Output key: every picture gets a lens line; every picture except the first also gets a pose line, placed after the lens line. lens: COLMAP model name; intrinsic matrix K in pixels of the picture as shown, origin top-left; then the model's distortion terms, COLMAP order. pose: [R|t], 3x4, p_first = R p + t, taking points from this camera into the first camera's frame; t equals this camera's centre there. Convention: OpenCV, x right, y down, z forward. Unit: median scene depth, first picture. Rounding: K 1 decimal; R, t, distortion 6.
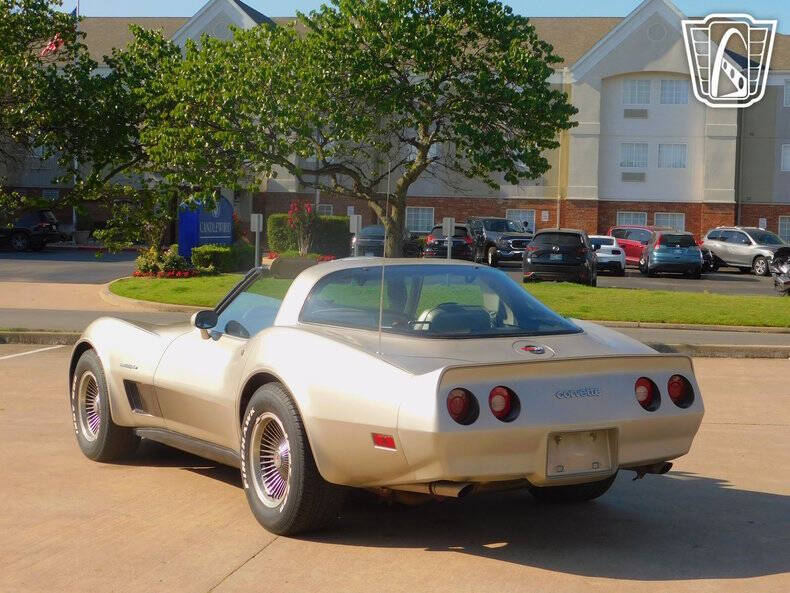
lens RADIAL K [[1428.4, 0, 395.0], [0, 1428.4, 296.5], [0, 0, 1]] dist [0.002192, -0.114004]
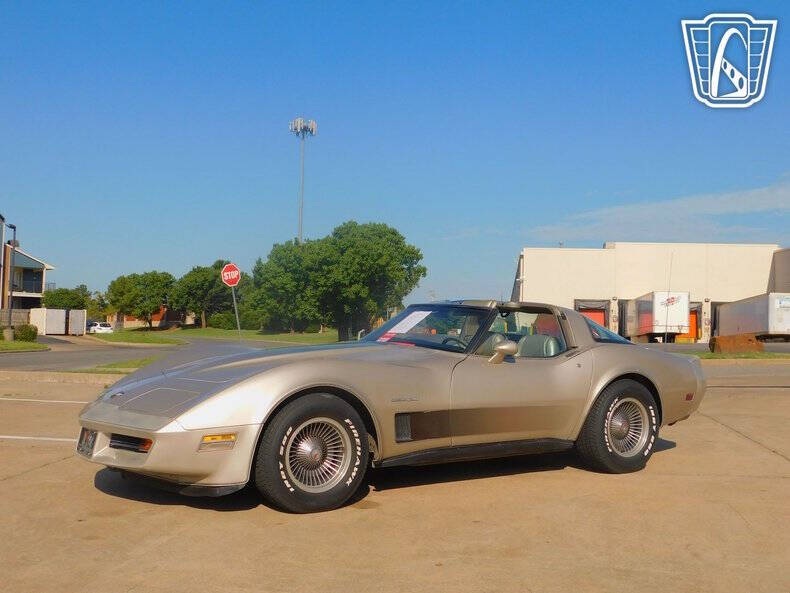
lens RADIAL K [[951.0, 0, 394.5], [0, 951.0, 283.0], [0, 0, 1]] dist [-0.012948, 0.055652]
pose [[-0.070240, 0.026429, 0.997180, -0.851381], [0.021660, 0.999454, -0.024963, -0.020096], [-0.997295, 0.019845, -0.070774, 0.997488]]
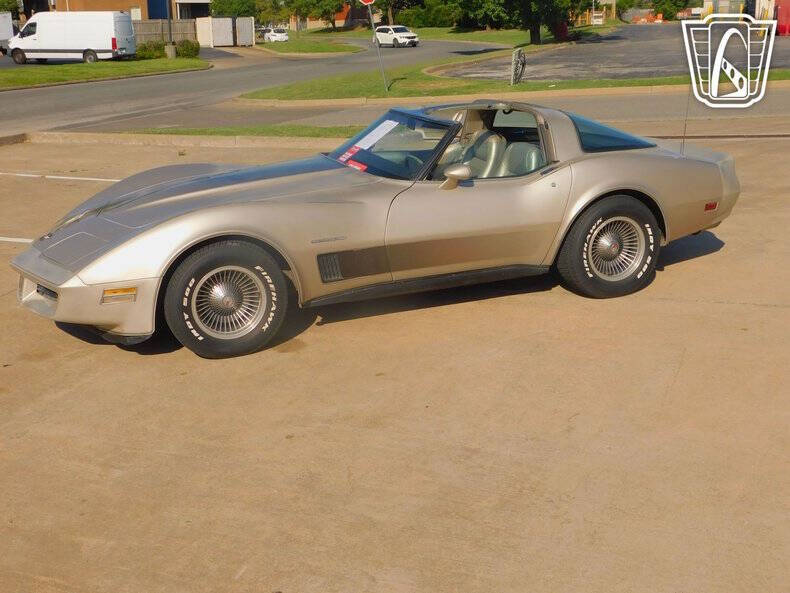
lens RADIAL K [[1062.6, 0, 394.0], [0, 1062.6, 286.2], [0, 0, 1]] dist [-0.003120, 0.092929]
pose [[0.139564, -0.267461, 0.953408, -0.860989], [0.066113, 0.963199, 0.260530, -0.107539], [-0.988004, 0.026672, 0.152111, 0.792223]]
